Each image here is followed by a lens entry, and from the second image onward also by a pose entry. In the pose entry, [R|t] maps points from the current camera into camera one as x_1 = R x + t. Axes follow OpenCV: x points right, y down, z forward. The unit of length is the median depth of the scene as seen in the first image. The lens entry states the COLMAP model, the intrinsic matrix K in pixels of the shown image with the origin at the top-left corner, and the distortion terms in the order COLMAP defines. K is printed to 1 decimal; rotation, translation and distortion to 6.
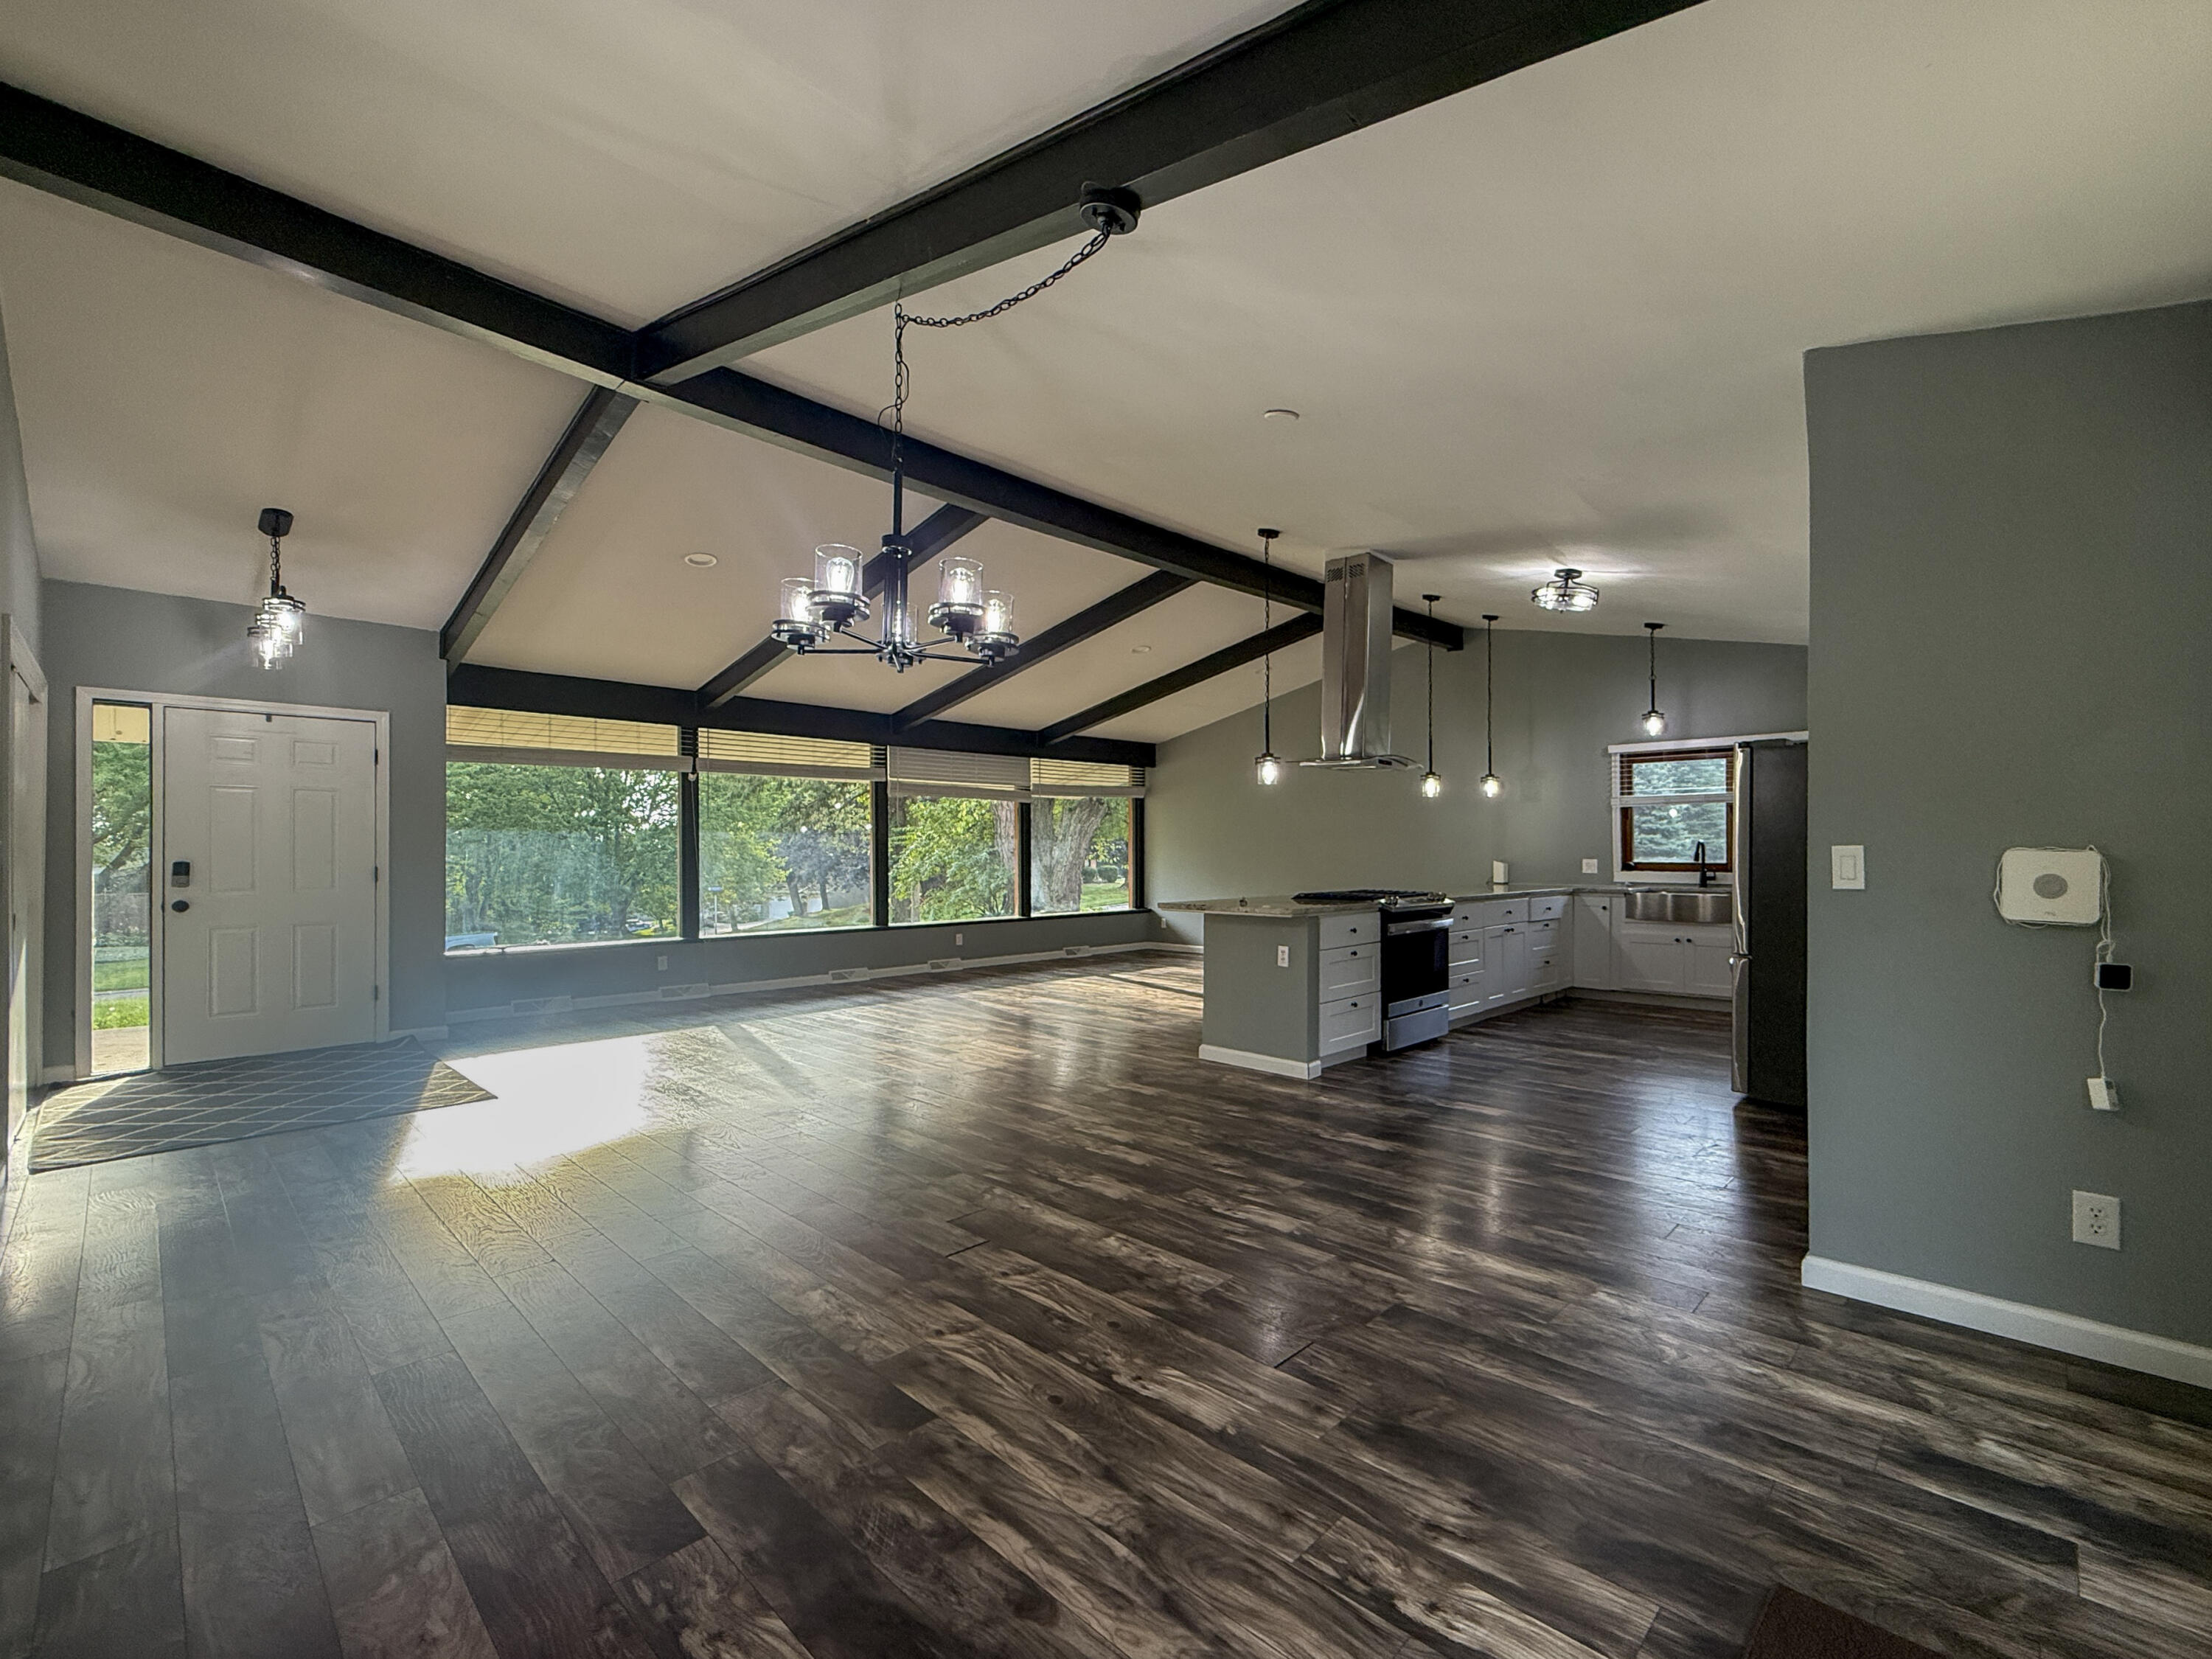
lens RADIAL K [[945.7, 0, 1143.1], [0, 945.7, 844.5], [0, 0, 1]] dist [0.002633, 0.000132]
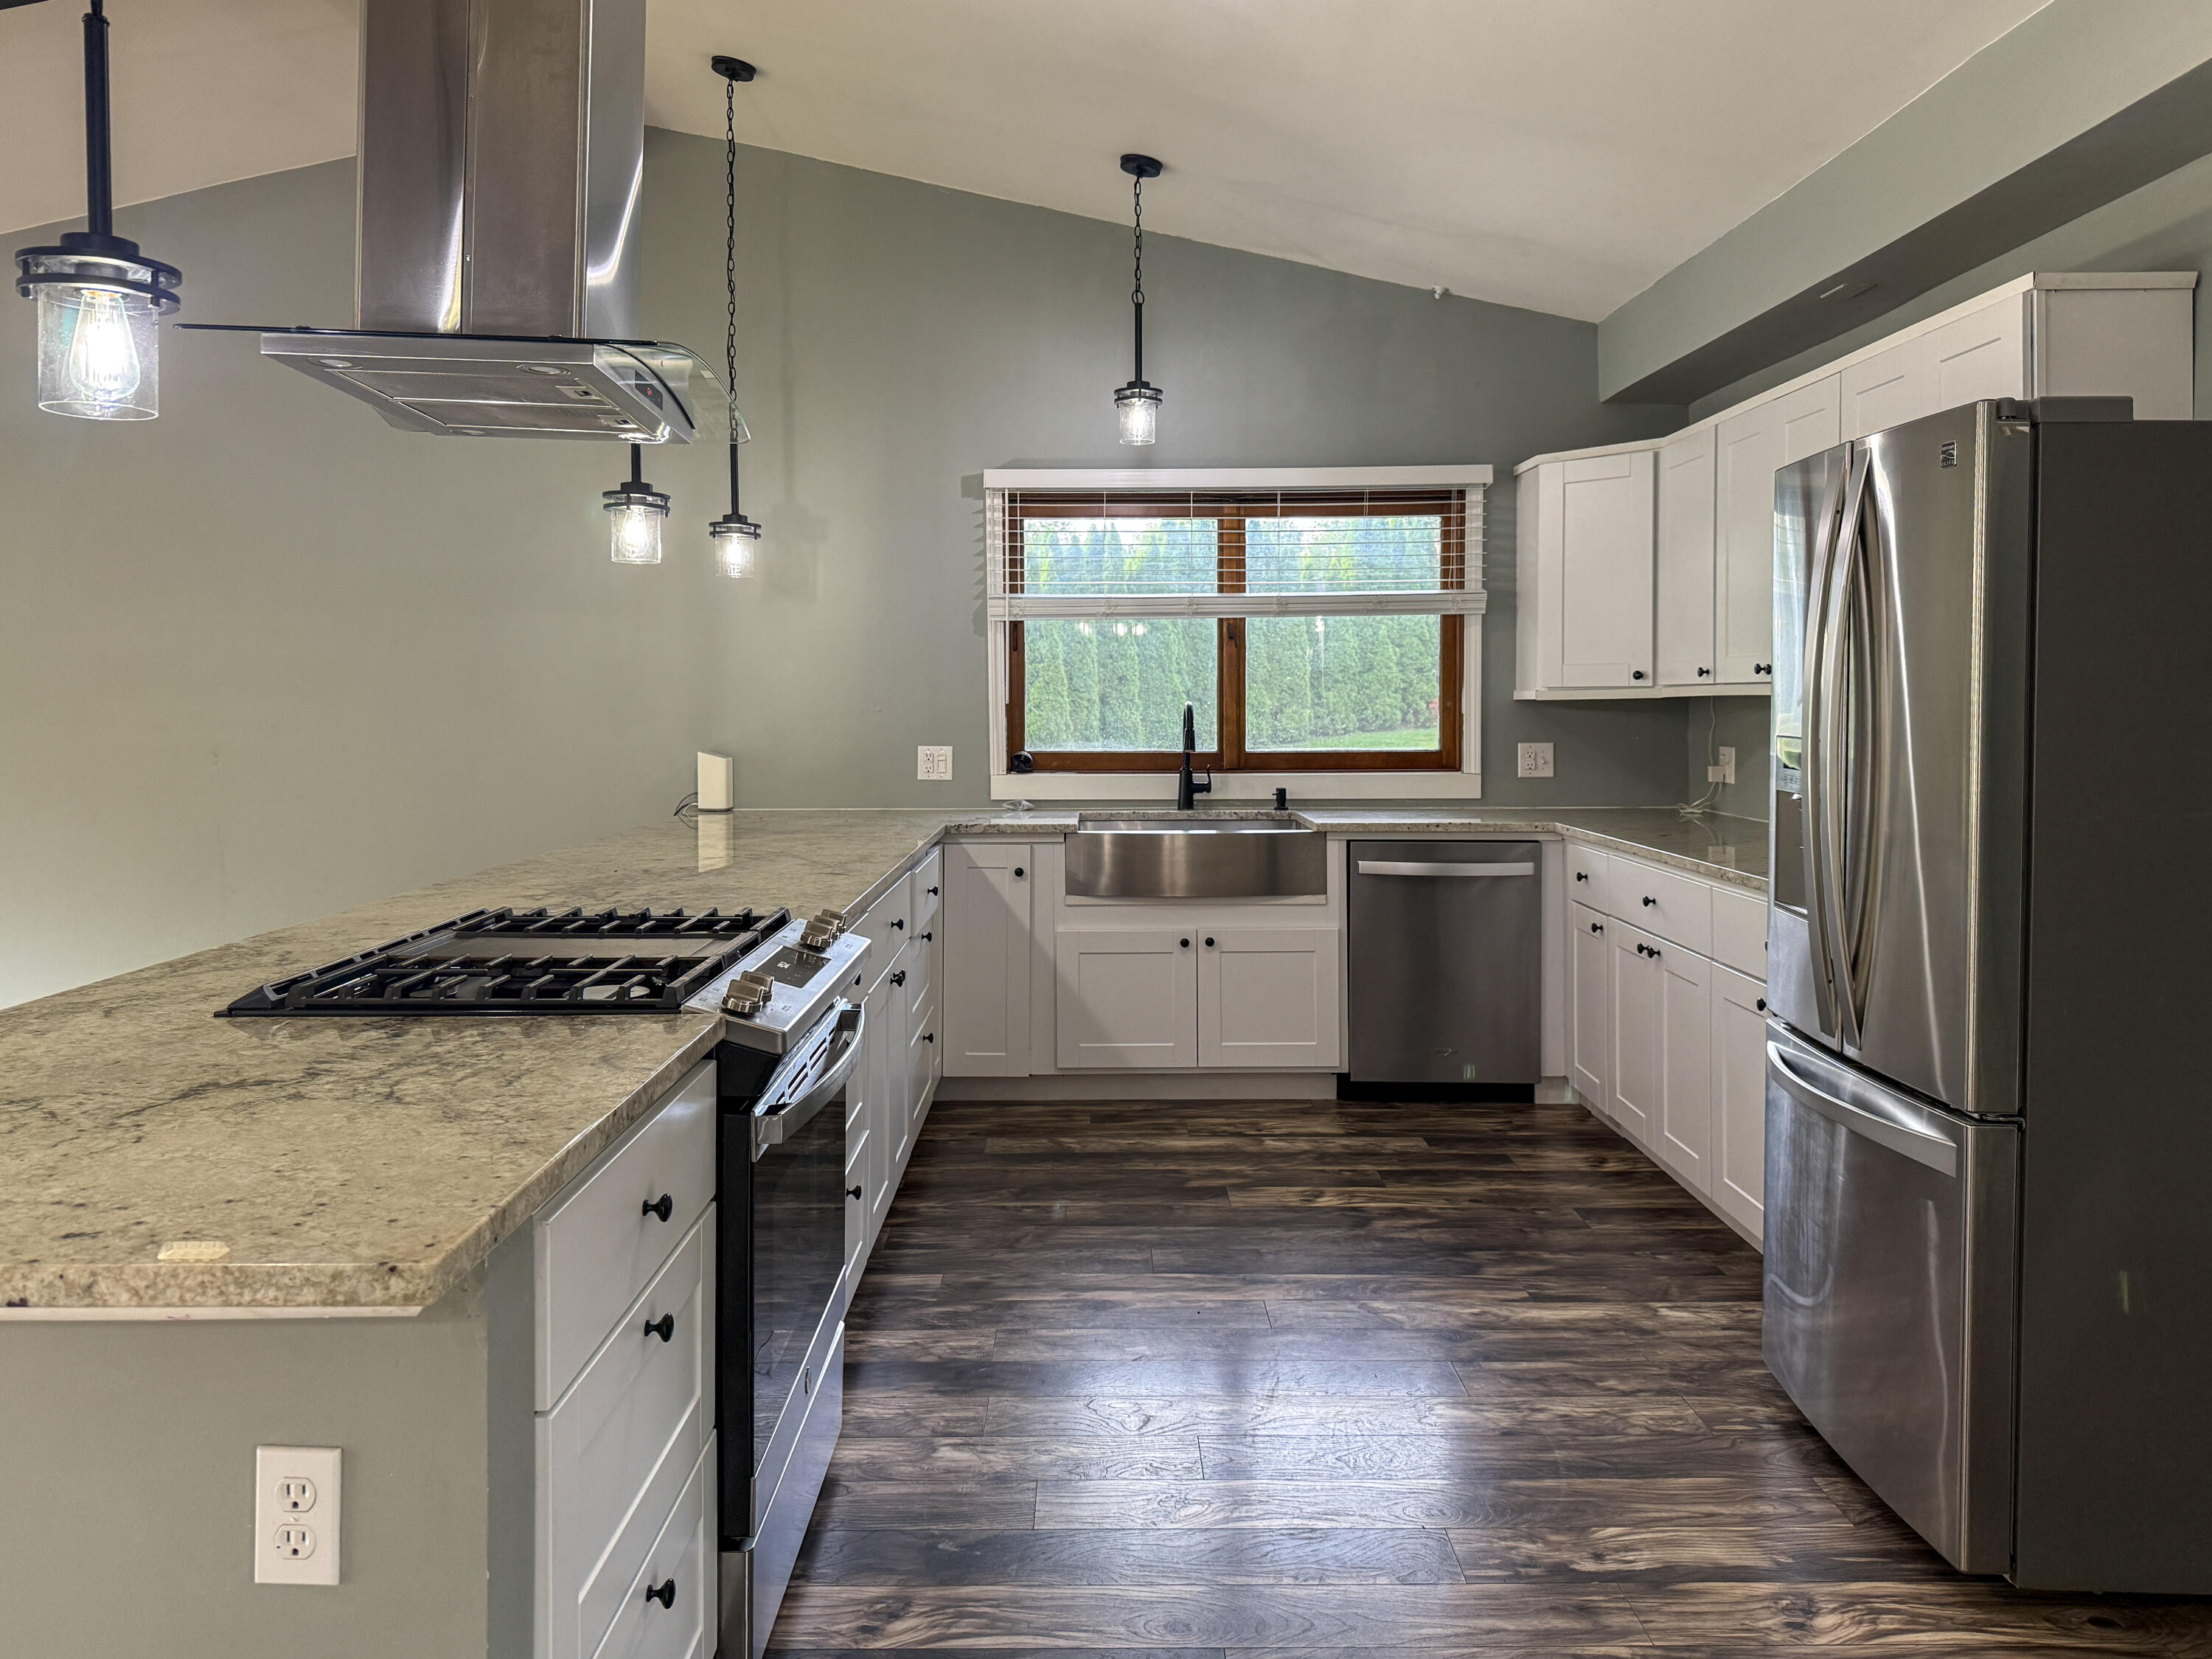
lens RADIAL K [[1583.2, 0, 1110.2], [0, 1583.2, 743.5], [0, 0, 1]] dist [0.126140, -0.286941]
pose [[0.710780, -0.019364, 0.703148, 0.049047], [-0.006278, 0.999407, 0.033869, -0.009904], [-0.703386, -0.028488, 0.710237, 0.505959]]
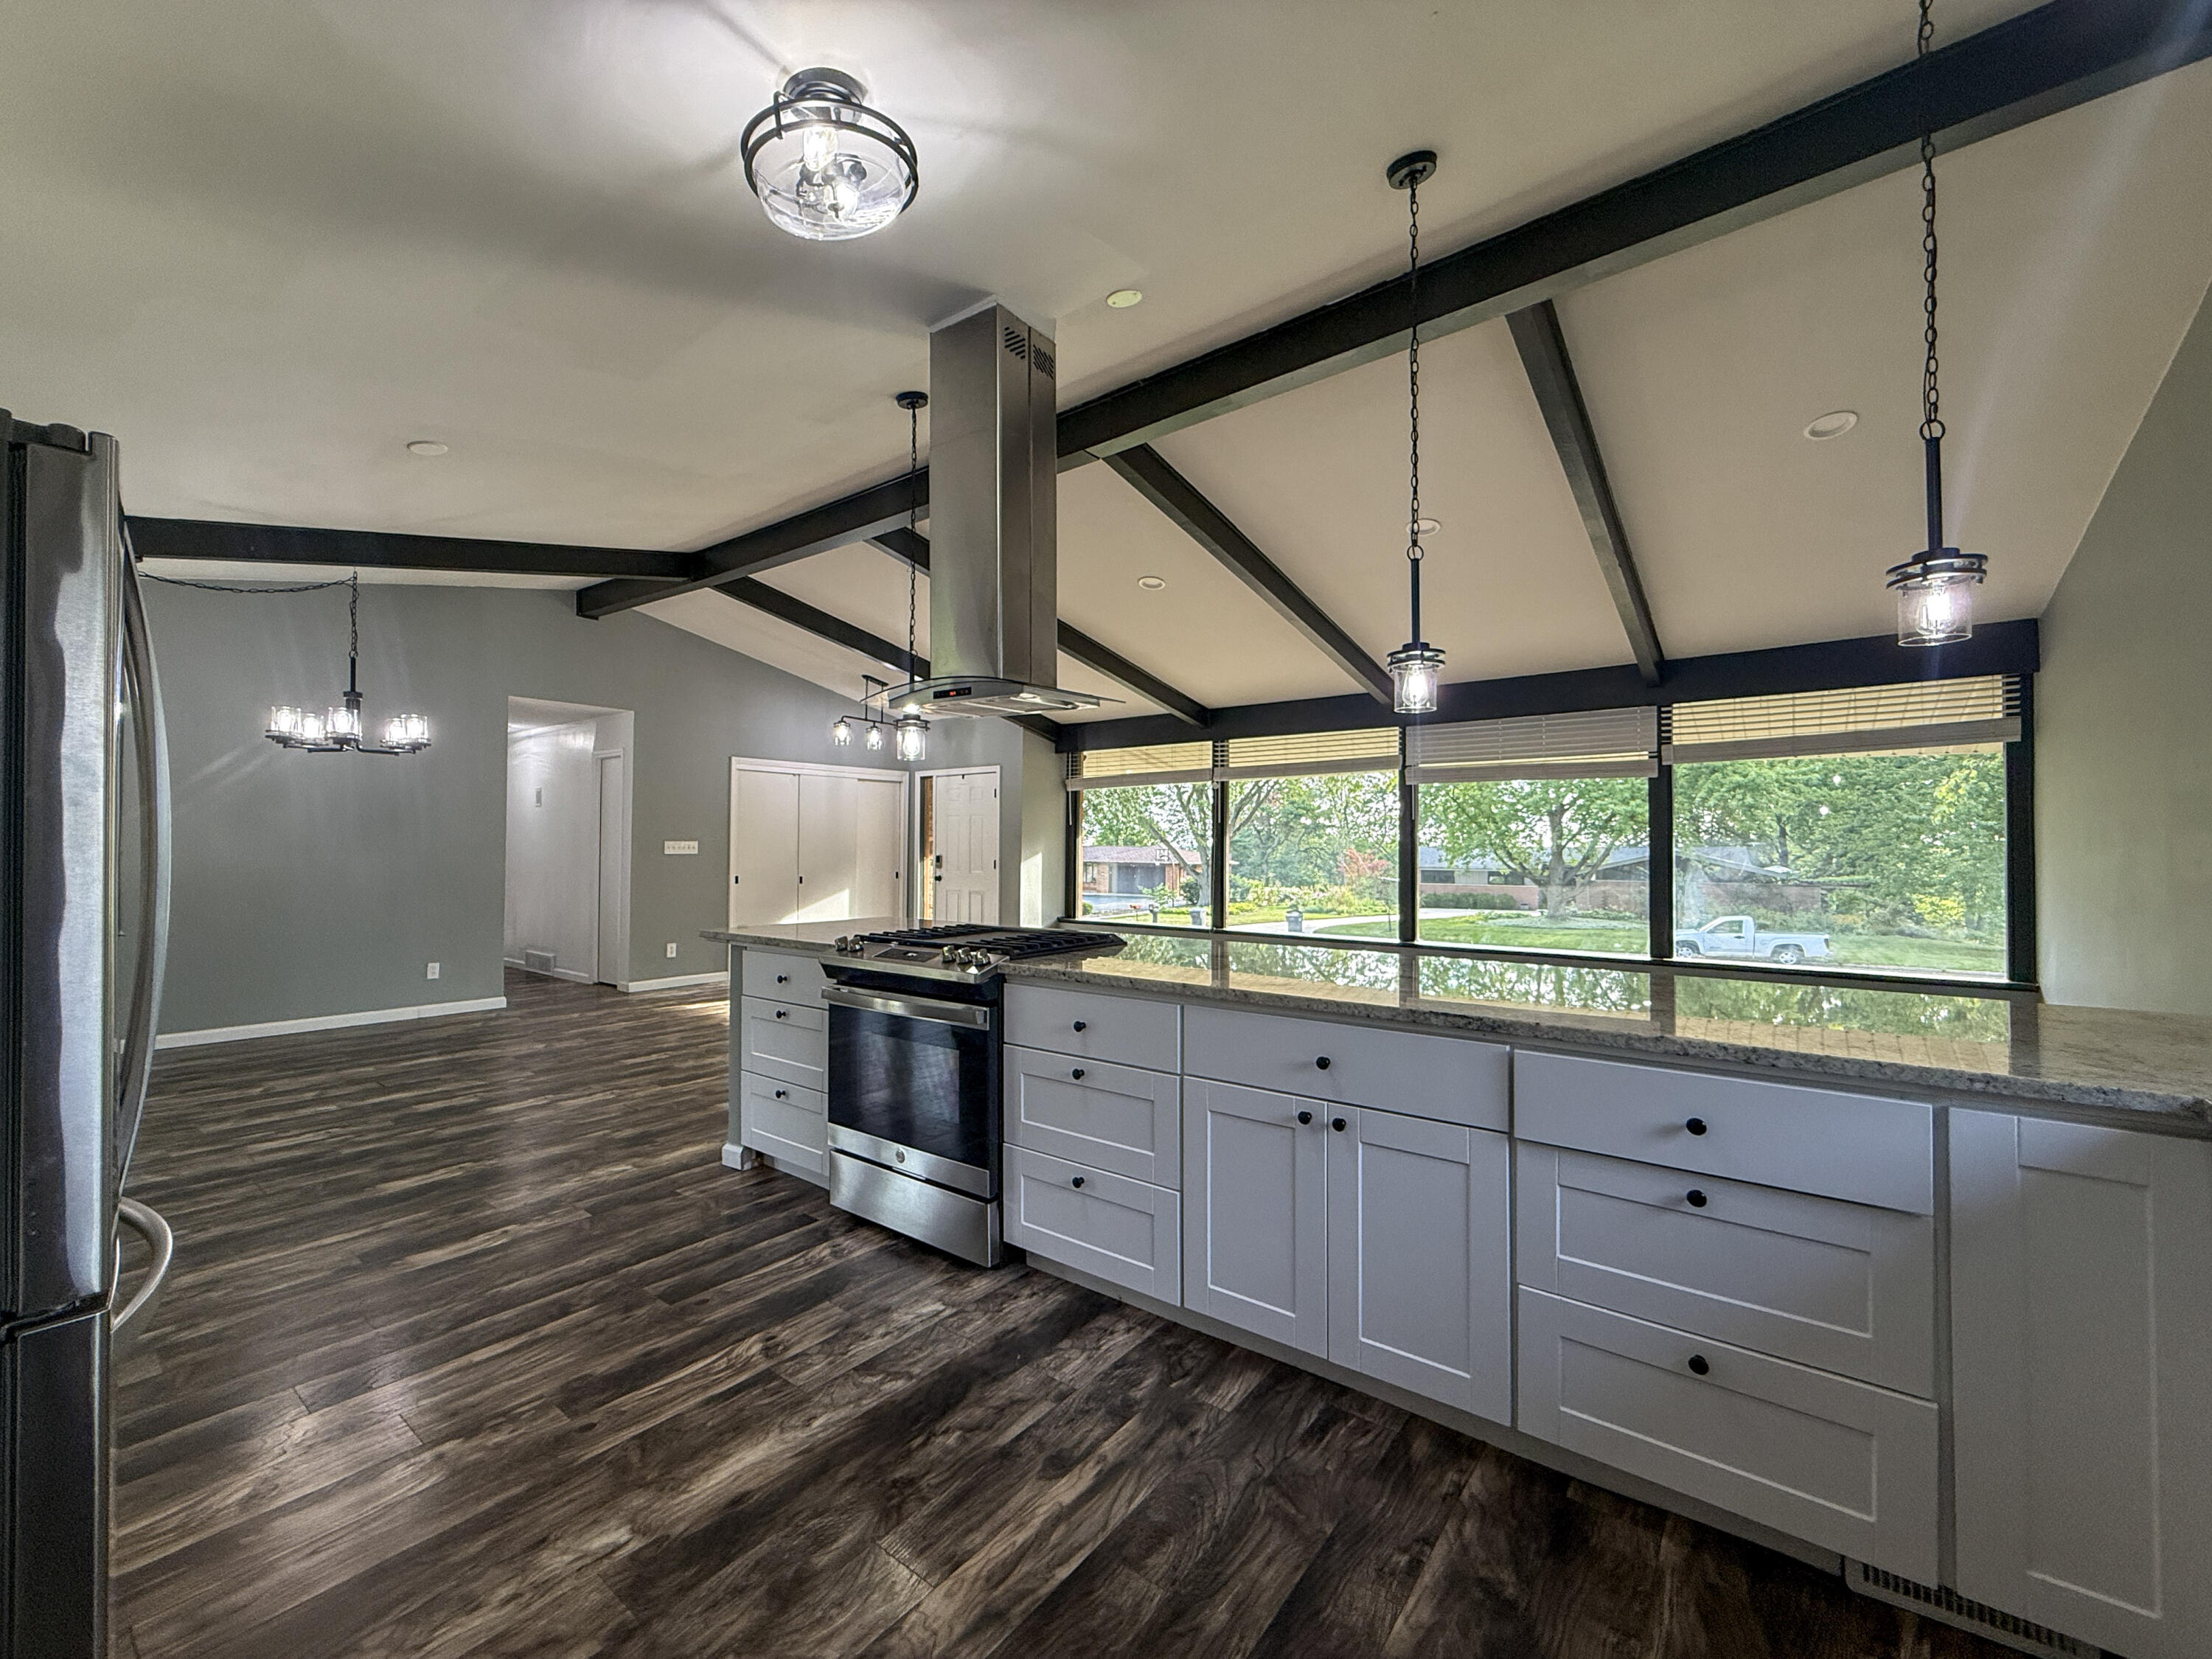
lens RADIAL K [[884.6, 0, 1095.4], [0, 884.6, 825.2], [0, 0, 1]] dist [-0.000021, 0.000090]
pose [[0.115063, -0.024609, -0.993053, 0.604296], [0.005109, 0.999695, -0.024182, 0.000924], [0.993345, -0.002291, 0.115154, 0.810119]]
